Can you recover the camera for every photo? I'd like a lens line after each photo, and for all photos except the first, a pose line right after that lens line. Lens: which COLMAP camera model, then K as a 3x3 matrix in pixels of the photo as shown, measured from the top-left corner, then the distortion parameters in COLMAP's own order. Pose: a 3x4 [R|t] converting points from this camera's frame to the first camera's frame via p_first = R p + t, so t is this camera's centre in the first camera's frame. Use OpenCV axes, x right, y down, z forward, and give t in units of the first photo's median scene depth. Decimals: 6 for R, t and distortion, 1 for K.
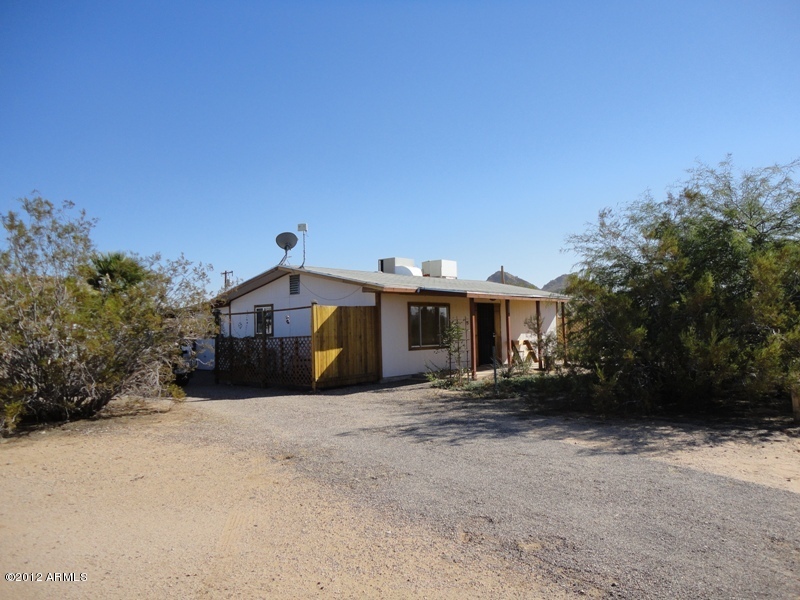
lens RADIAL K [[587.0, 0, 400.0], [0, 587.0, 300.0], [0, 0, 1]] dist [0.008528, -0.008540]
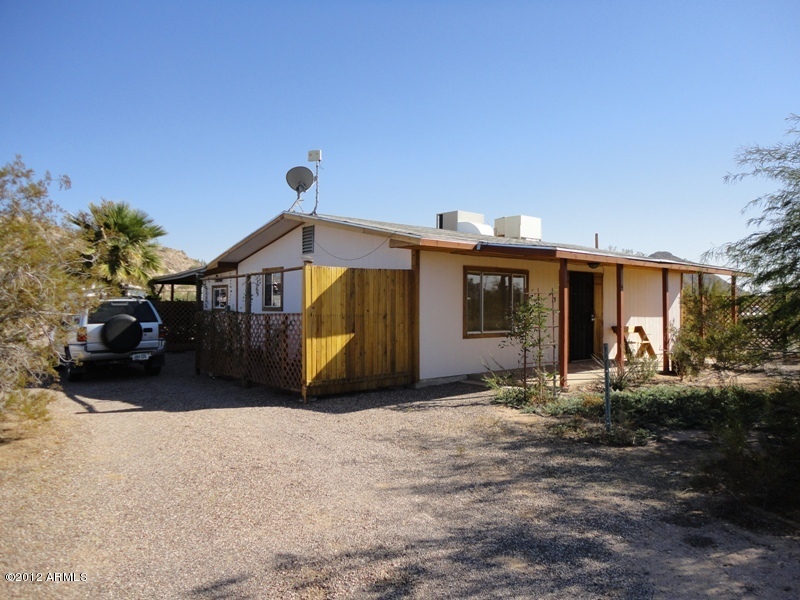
lens RADIAL K [[587.0, 0, 400.0], [0, 587.0, 300.0], [0, 0, 1]] dist [0.008528, -0.008540]
pose [[0.990267, 0.025106, -0.136900, 0.036611], [-0.019042, 0.998786, 0.045429, 0.014659], [0.137874, -0.042380, 0.989543, 0.358147]]
